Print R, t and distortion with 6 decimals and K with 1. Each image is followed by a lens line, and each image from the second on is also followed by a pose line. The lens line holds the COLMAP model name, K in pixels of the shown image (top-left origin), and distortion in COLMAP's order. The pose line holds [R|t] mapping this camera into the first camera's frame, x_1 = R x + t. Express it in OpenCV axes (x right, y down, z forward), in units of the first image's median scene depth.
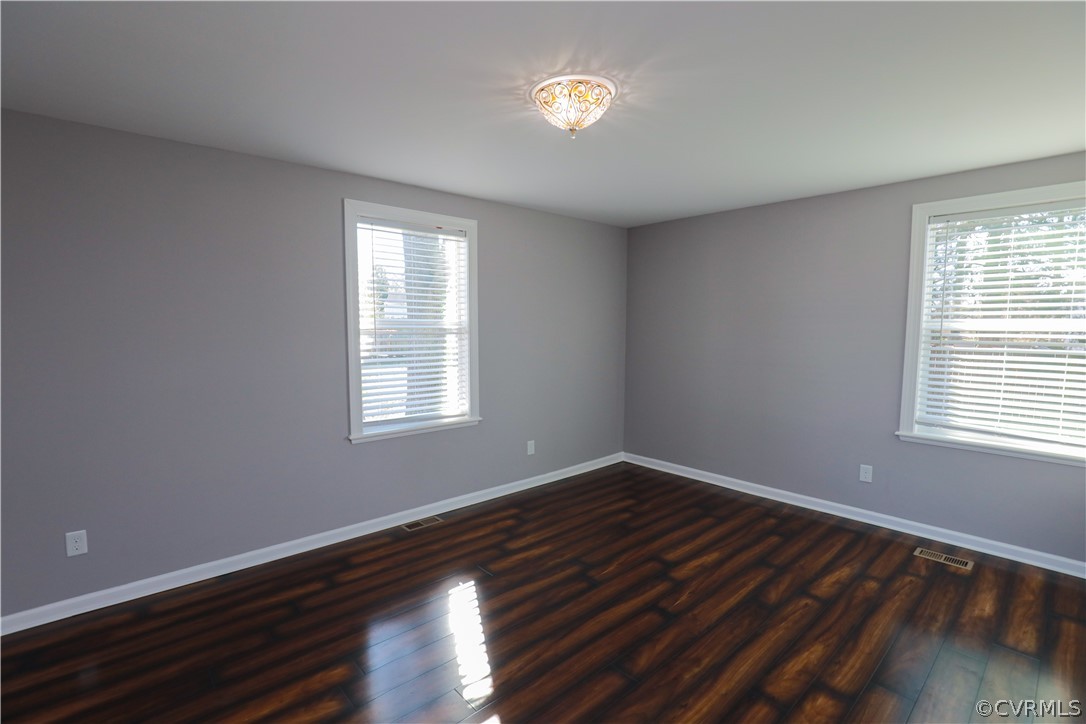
lens RADIAL K [[501.4, 0, 543.4], [0, 501.4, 367.4], [0, 0, 1]] dist [-0.032927, 0.006028]
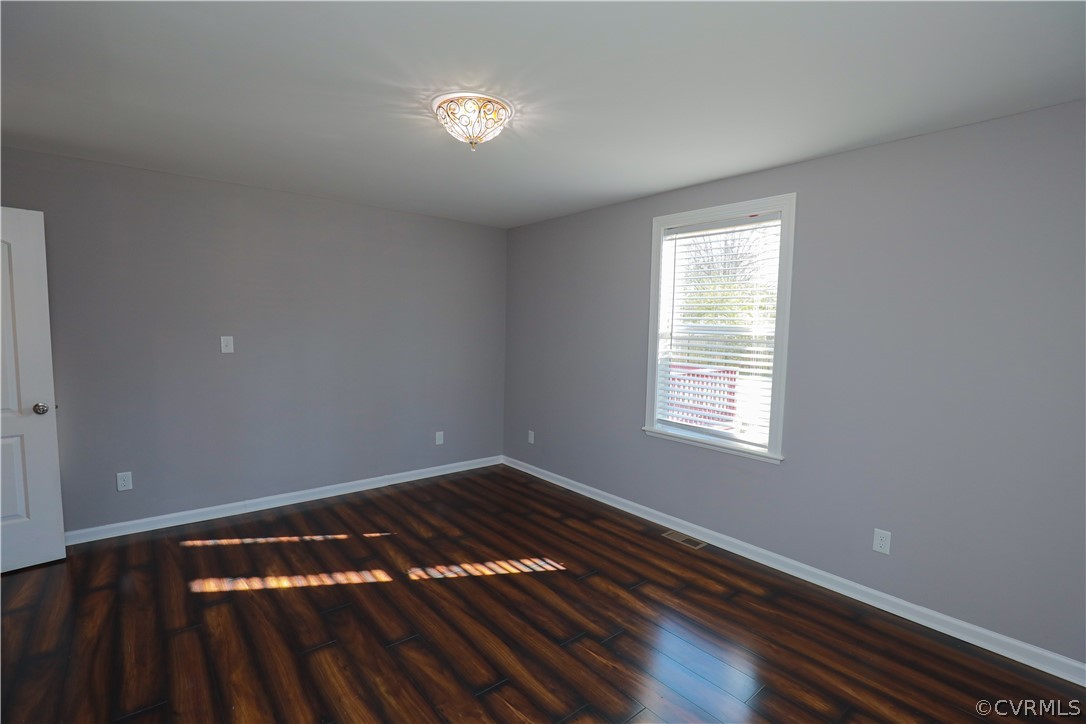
lens RADIAL K [[501.4, 0, 543.4], [0, 501.4, 367.4], [0, 0, 1]] dist [-0.032927, 0.006028]
pose [[-0.037250, 0.084574, -0.995721, 0.747021], [-0.108418, 0.990189, 0.088160, -0.071325], [0.993407, 0.111238, -0.027715, 0.795505]]
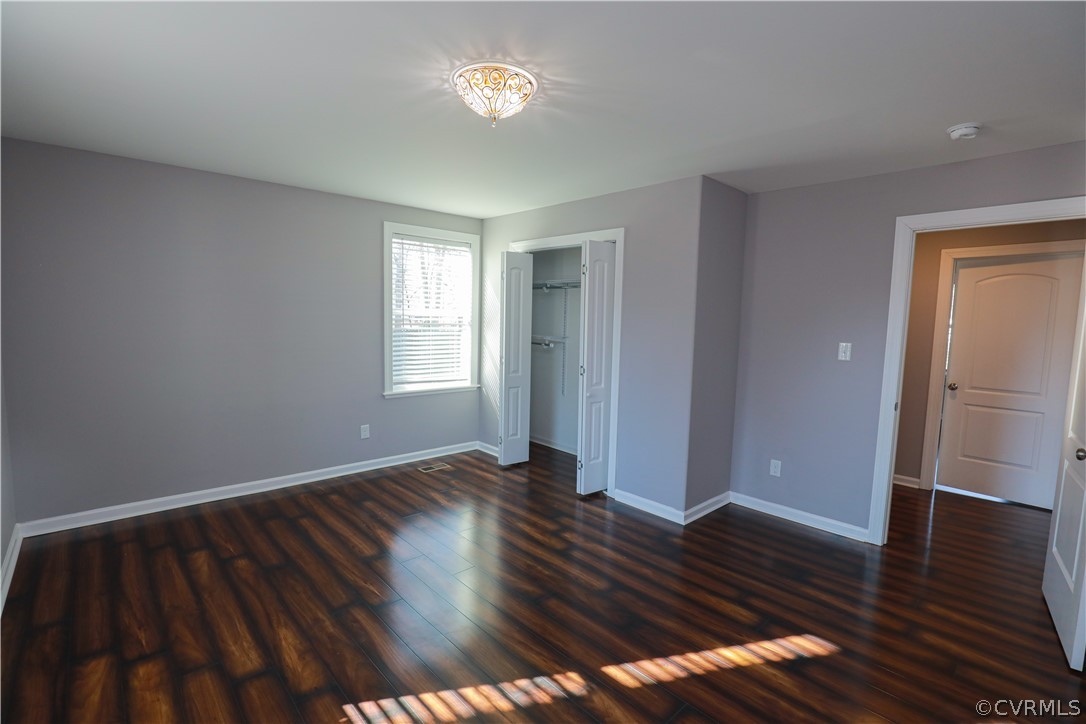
lens RADIAL K [[501.4, 0, 543.4], [0, 501.4, 367.4], [0, 0, 1]] dist [-0.032927, 0.006028]
pose [[-0.013166, -0.105913, 0.994288, -0.632276], [0.064792, 0.992194, 0.106548, -0.053867], [-0.997812, 0.065824, -0.006201, 0.606722]]
